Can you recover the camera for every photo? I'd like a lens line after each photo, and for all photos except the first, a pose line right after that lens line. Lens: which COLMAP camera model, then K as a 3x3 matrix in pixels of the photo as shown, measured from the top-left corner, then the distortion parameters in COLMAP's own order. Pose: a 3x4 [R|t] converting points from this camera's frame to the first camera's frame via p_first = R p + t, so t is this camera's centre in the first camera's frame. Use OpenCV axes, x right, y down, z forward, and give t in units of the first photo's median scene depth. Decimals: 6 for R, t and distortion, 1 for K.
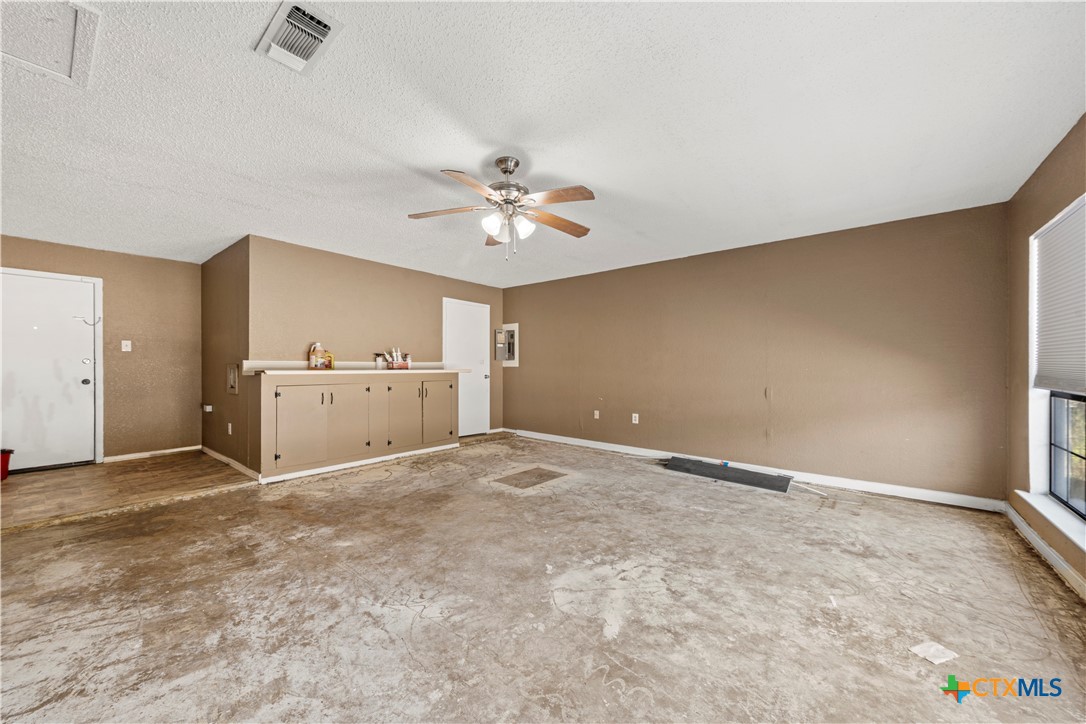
lens RADIAL K [[407.3, 0, 546.6], [0, 407.3, 366.3], [0, 0, 1]] dist [-0.000793, -0.000168]
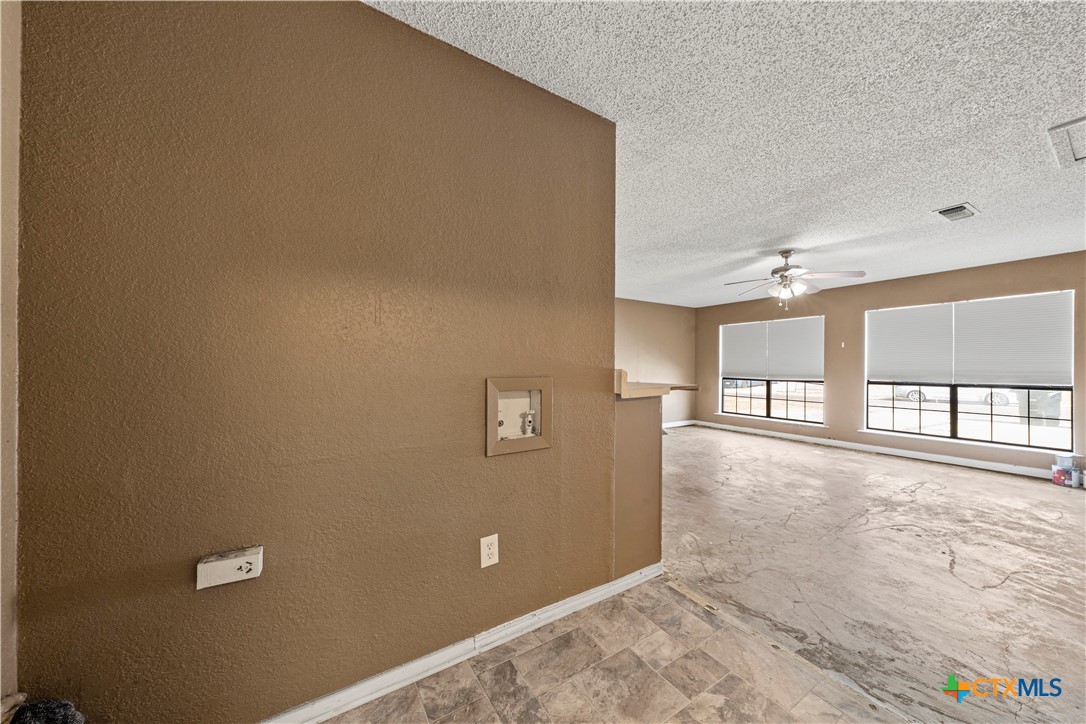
lens RADIAL K [[369.4, 0, 539.6], [0, 369.4, 365.2], [0, 0, 1]] dist [0.001082, 0.000158]
pose [[0.328626, -0.000056, 0.944460, -1.358568], [-0.003379, 0.999994, 0.001235, -0.023465], [-0.944454, -0.003598, 0.328623, 1.057826]]
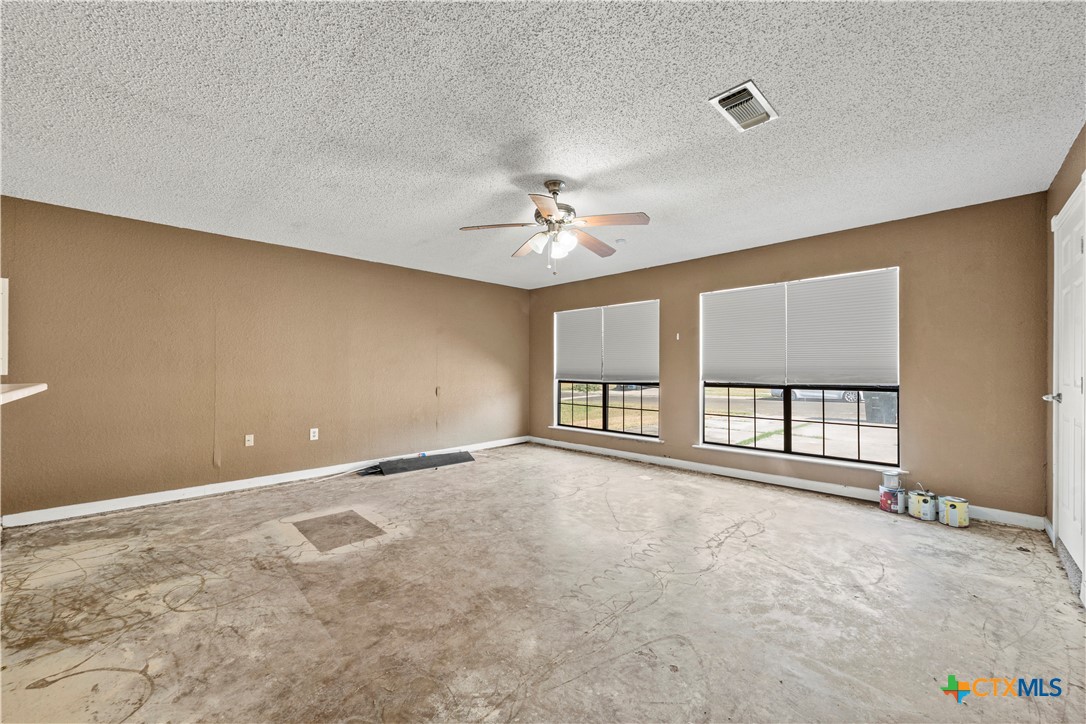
lens RADIAL K [[407.3, 0, 546.6], [0, 407.3, 366.3], [0, 0, 1]] dist [-0.000793, -0.000168]
pose [[0.097810, 0.000234, 0.995205, -0.824617], [0.002362, 0.999997, -0.000467, -0.014002], [-0.995202, 0.002396, 0.097809, 0.645481]]
